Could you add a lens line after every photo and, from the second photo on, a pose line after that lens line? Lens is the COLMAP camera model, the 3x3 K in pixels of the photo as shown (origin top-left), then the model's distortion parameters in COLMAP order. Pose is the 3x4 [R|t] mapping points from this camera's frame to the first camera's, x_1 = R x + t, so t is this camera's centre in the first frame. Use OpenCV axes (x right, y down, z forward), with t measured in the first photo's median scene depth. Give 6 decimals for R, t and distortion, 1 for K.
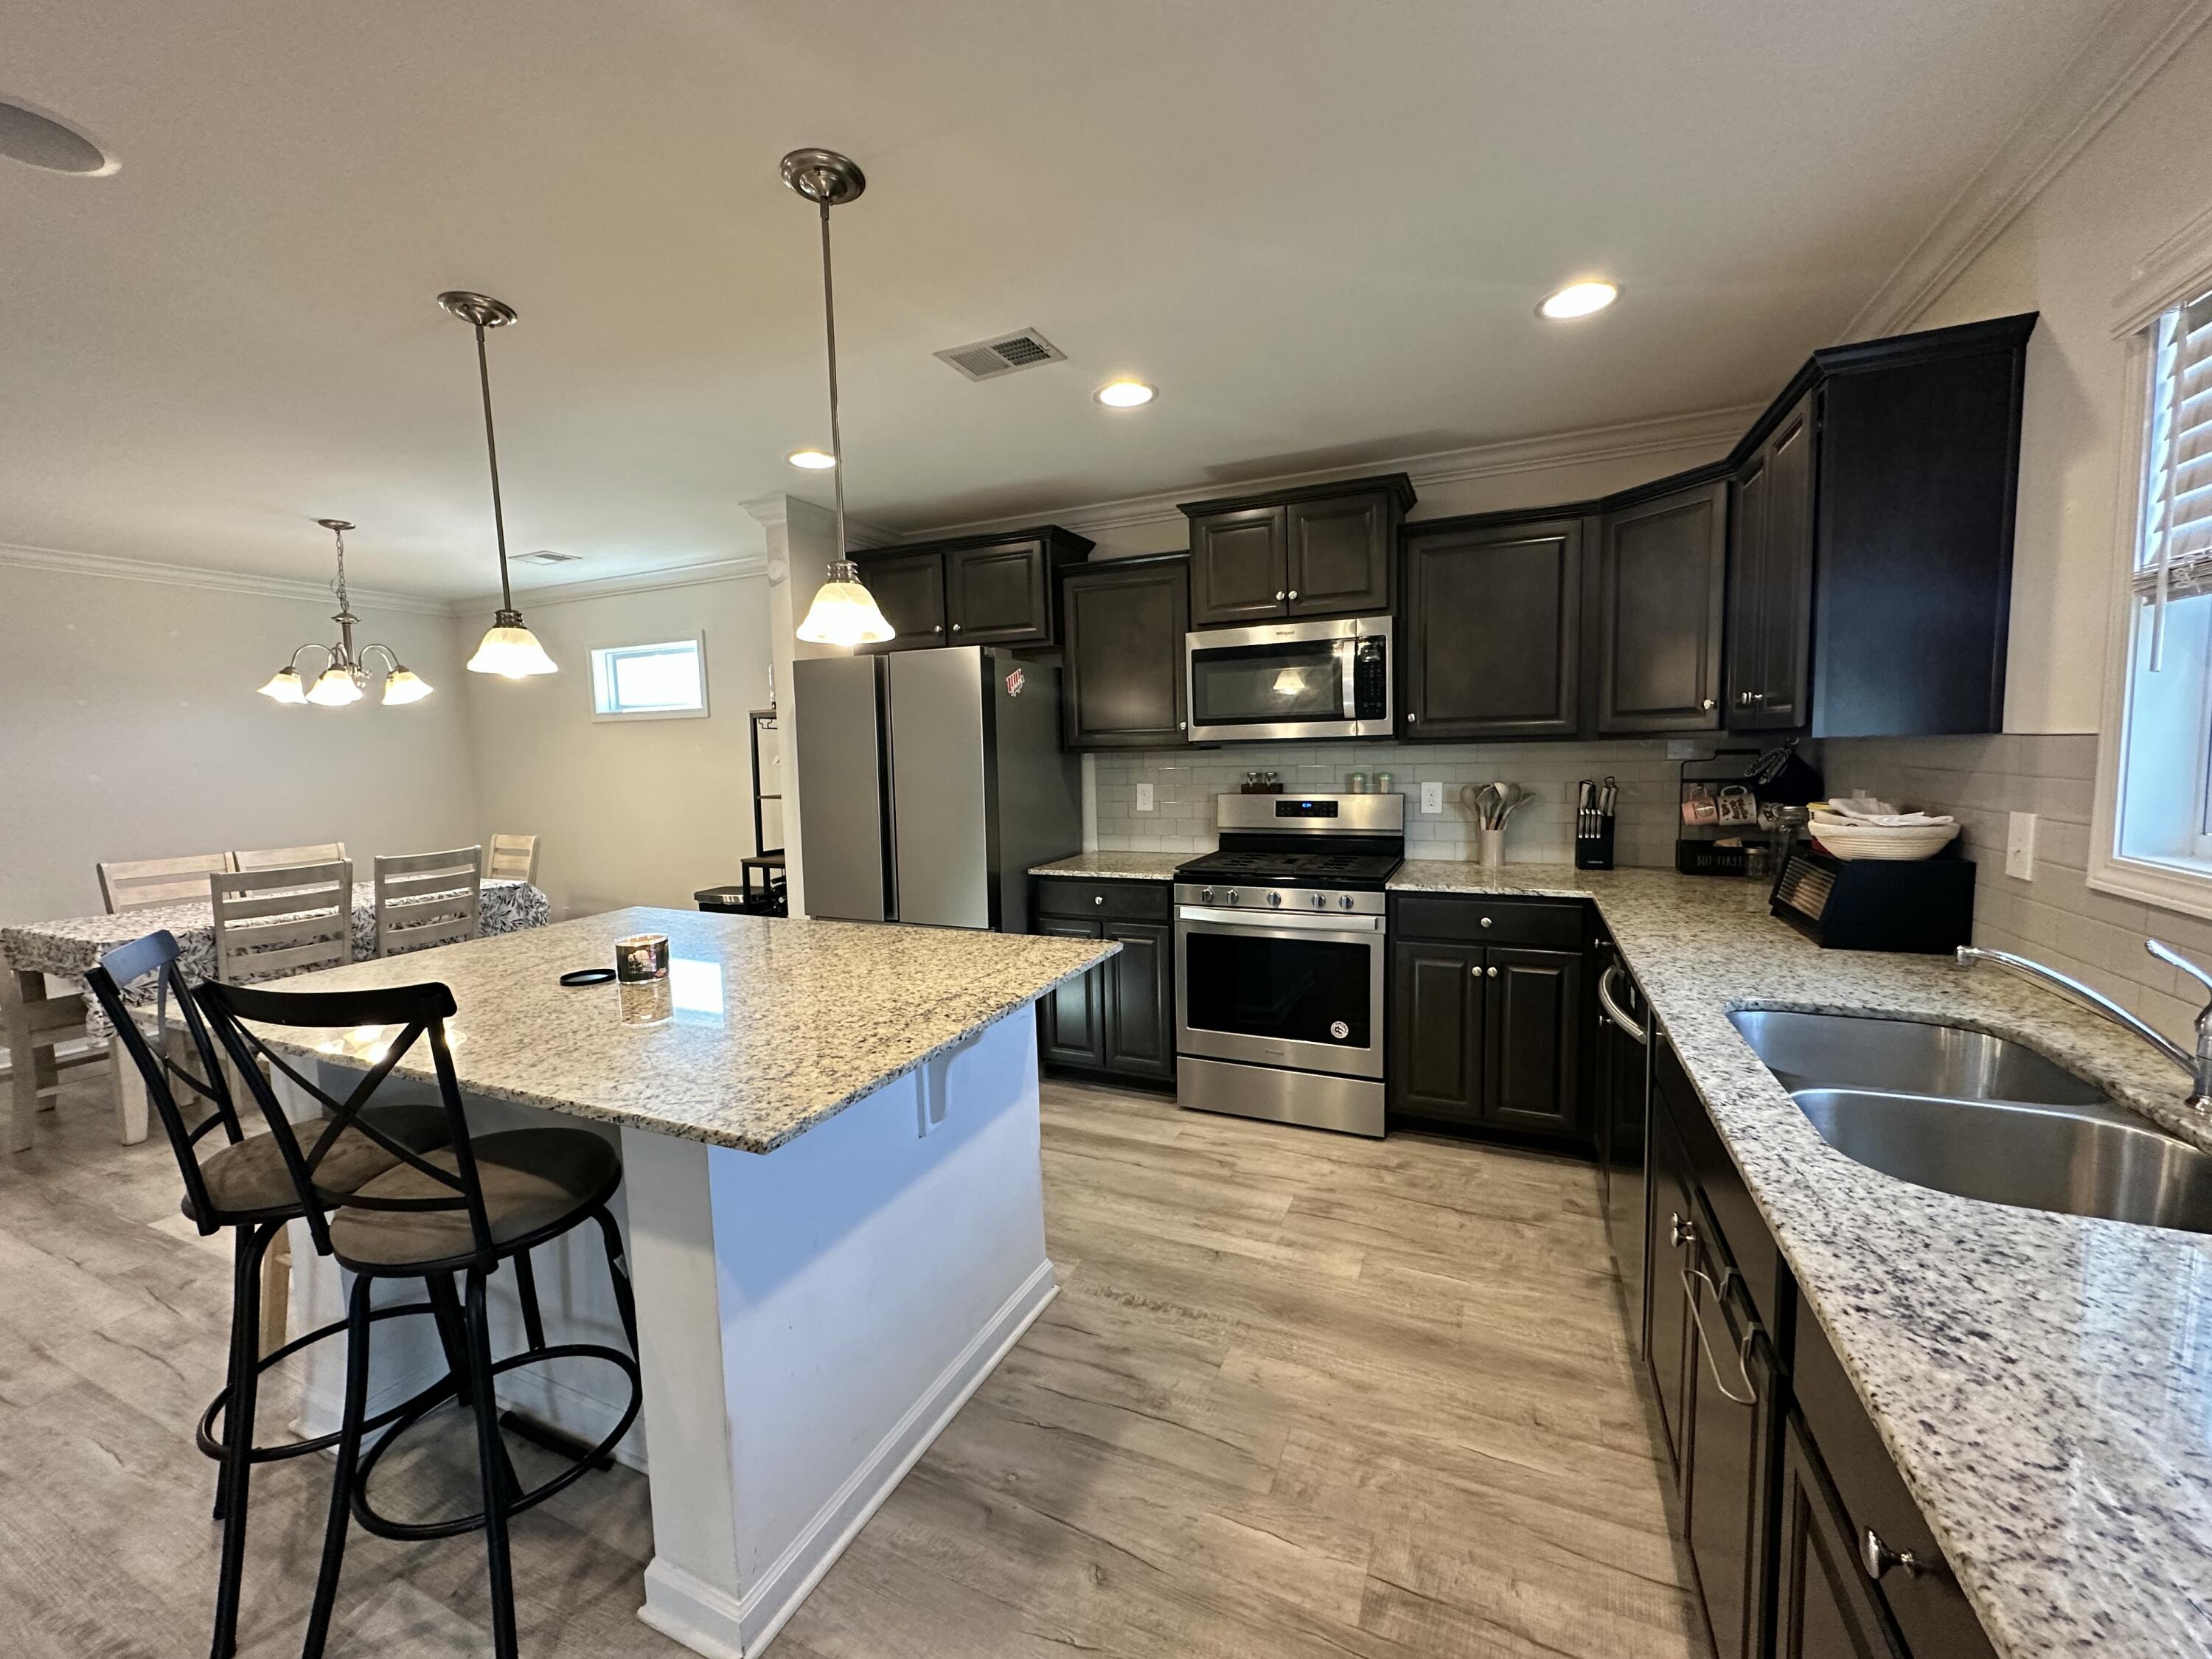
lens RADIAL K [[874.7, 0, 1106.0], [0, 874.7, 829.5], [0, 0, 1]] dist [-0.000013, -0.000013]
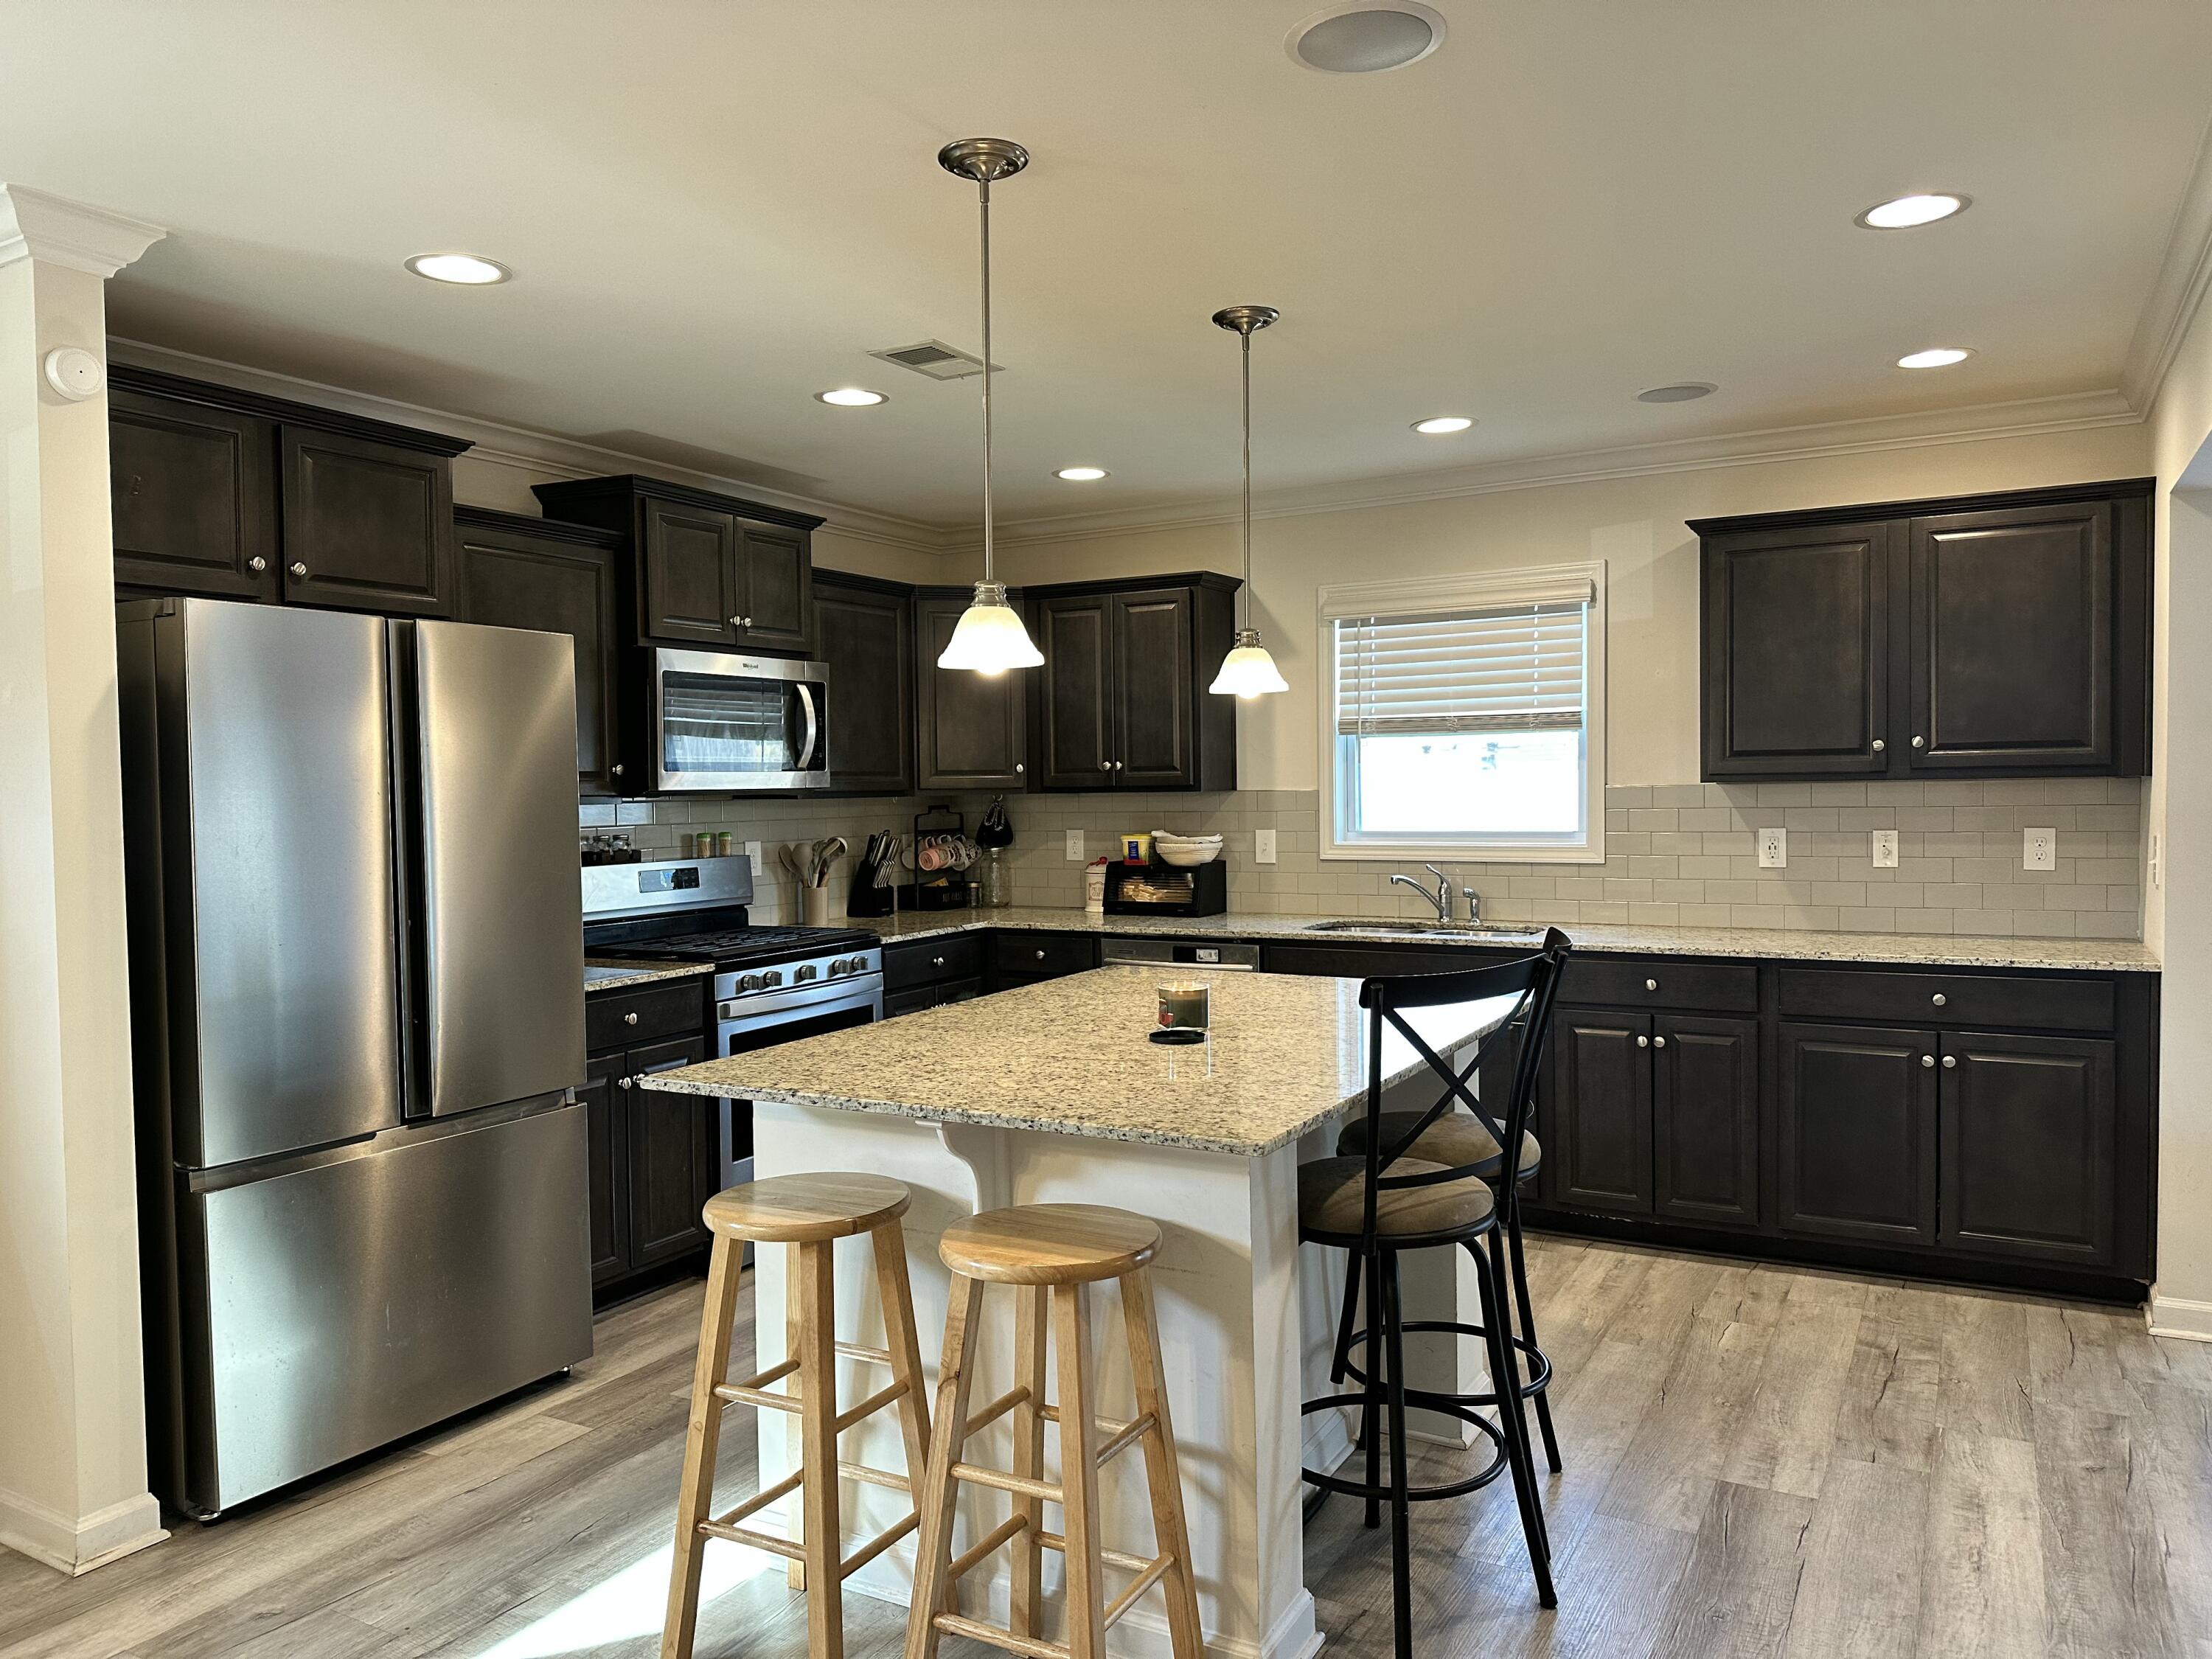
lens RADIAL K [[1521.1, 0, 1108.0], [0, 1521.1, 839.9], [0, 0, 1]] dist [0.069650, -0.090416]
pose [[0.118662, -0.008250, 0.992900, -1.512597], [0.109229, 0.994005, -0.004795, -0.012625], [-0.986908, 0.109023, 0.118852, 0.608013]]
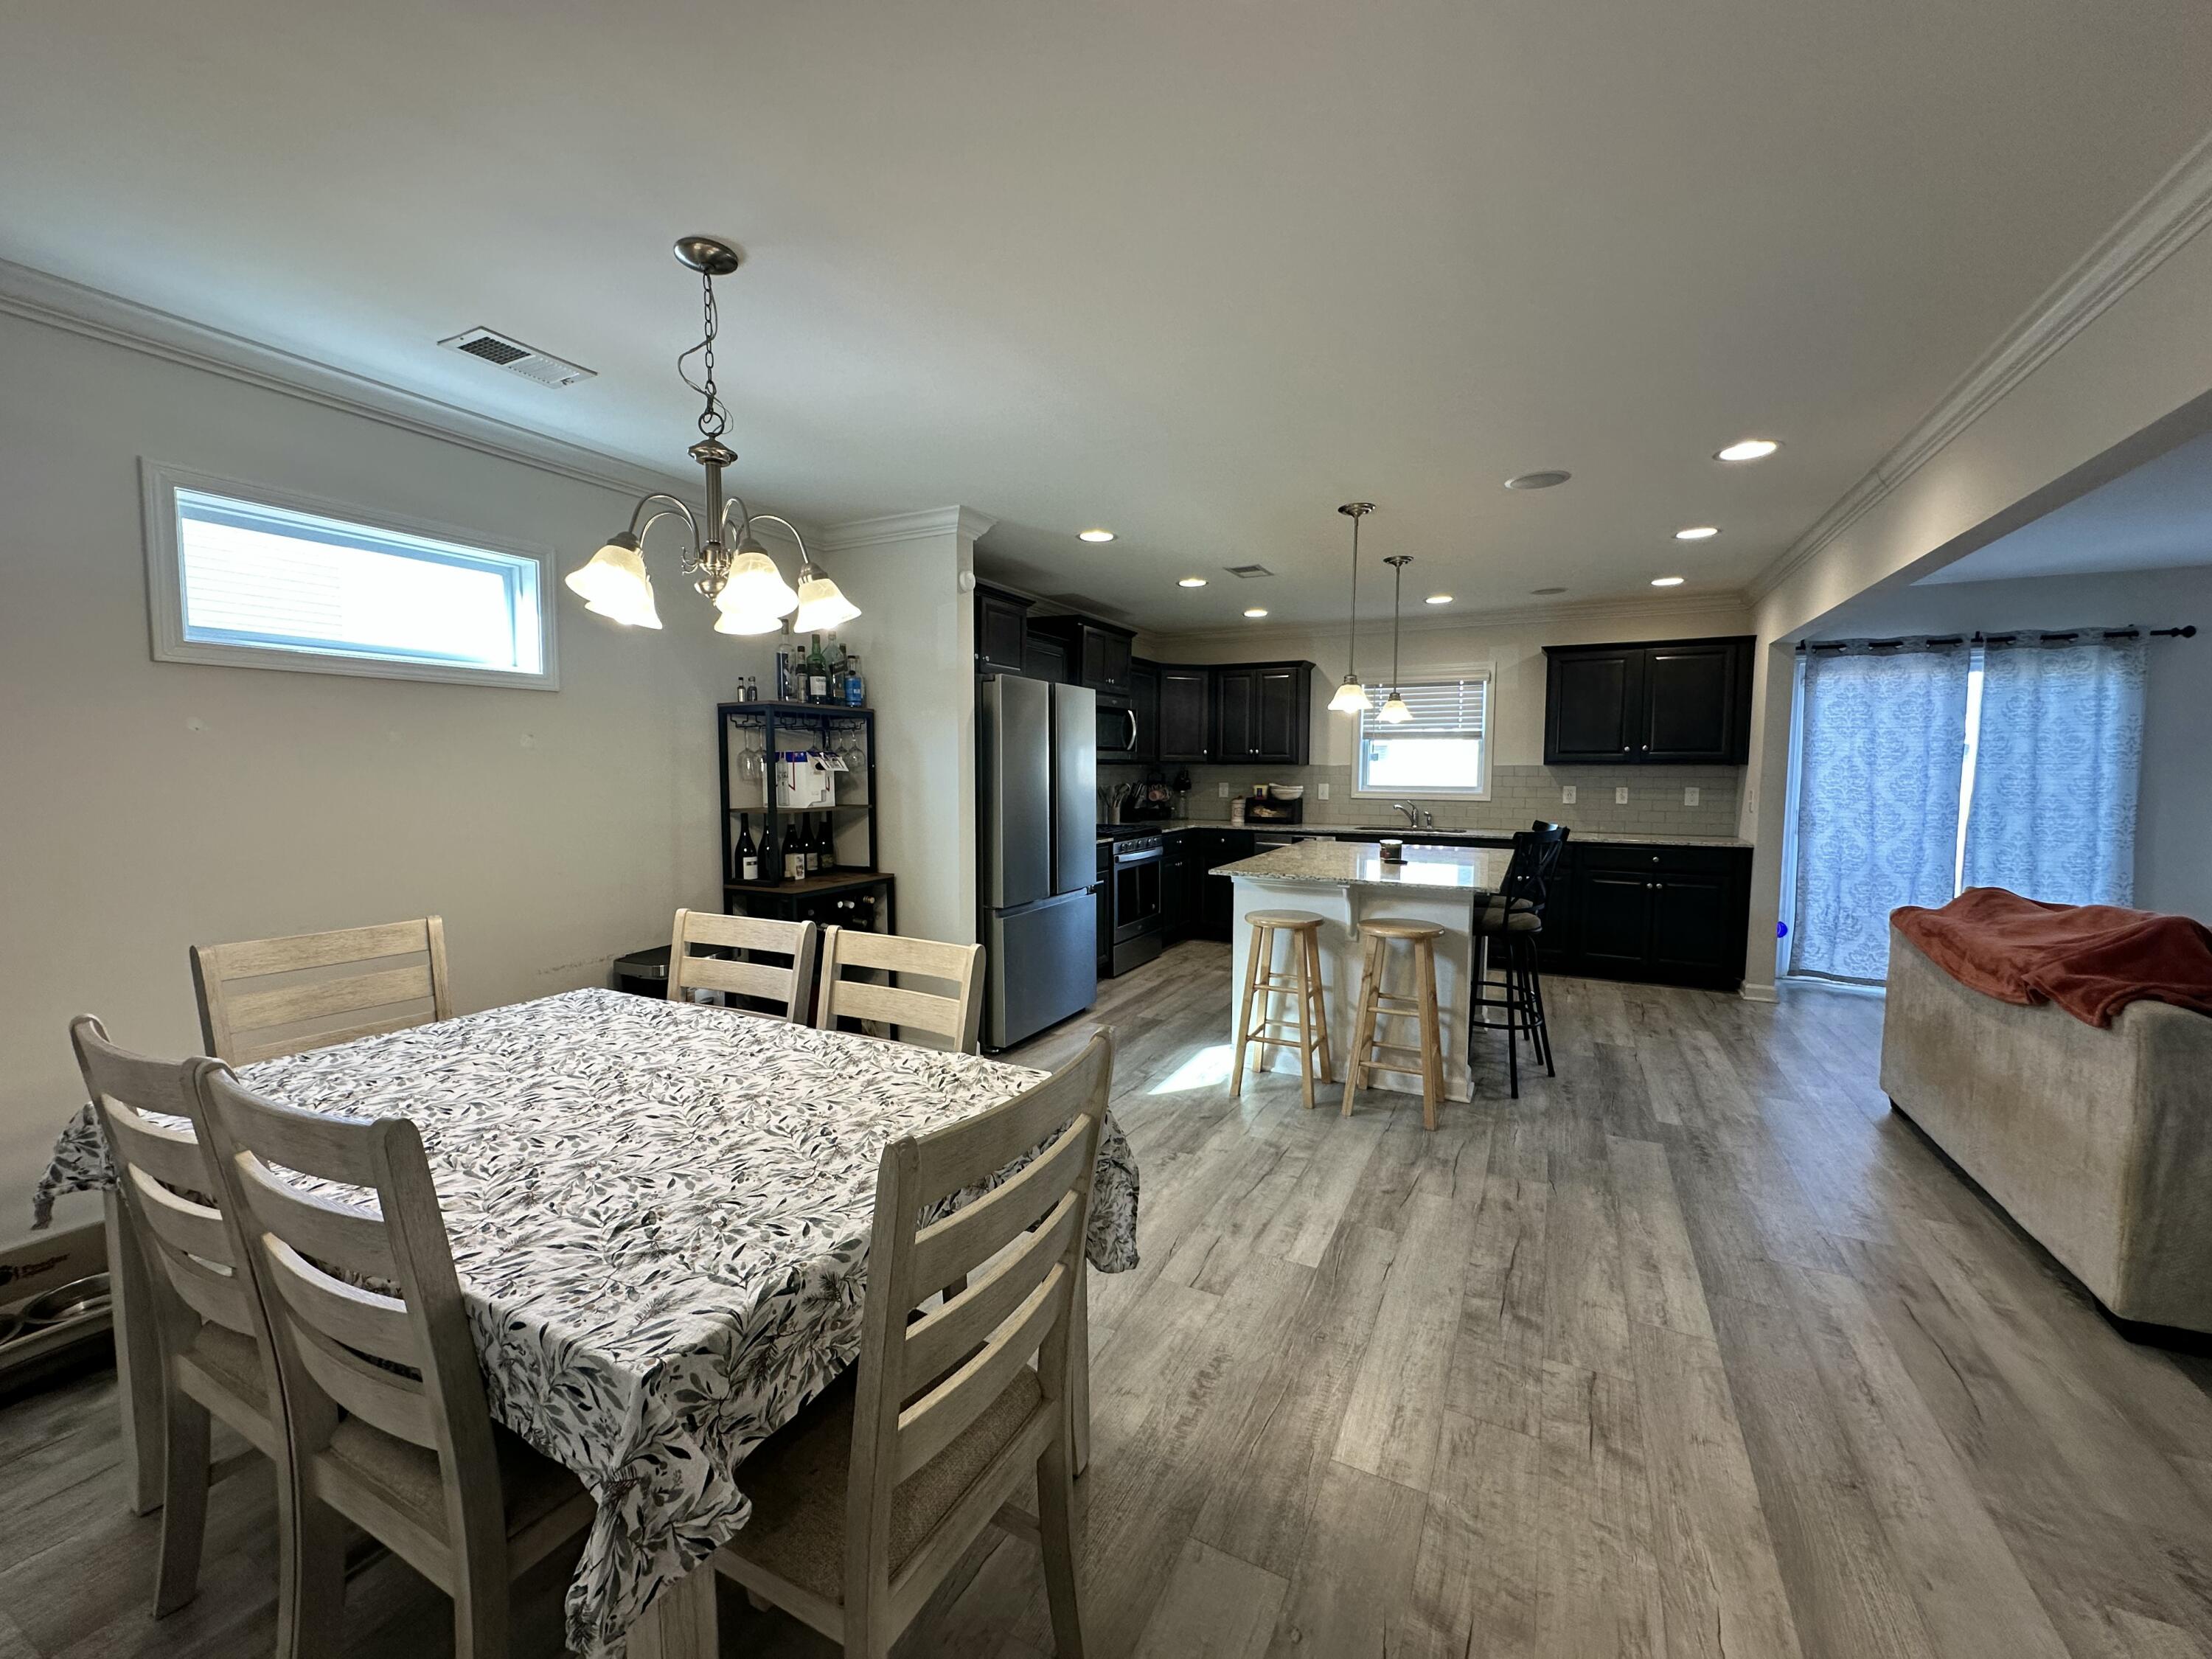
lens RADIAL K [[874.7, 0, 1106.0], [0, 874.7, 829.5], [0, 0, 1]] dist [-0.000013, -0.000013]
pose [[0.074888, -0.044129, 0.996215, -2.010912], [0.092292, 0.995039, 0.037139, -0.033803], [-0.992912, 0.089162, 0.078590, 1.100052]]
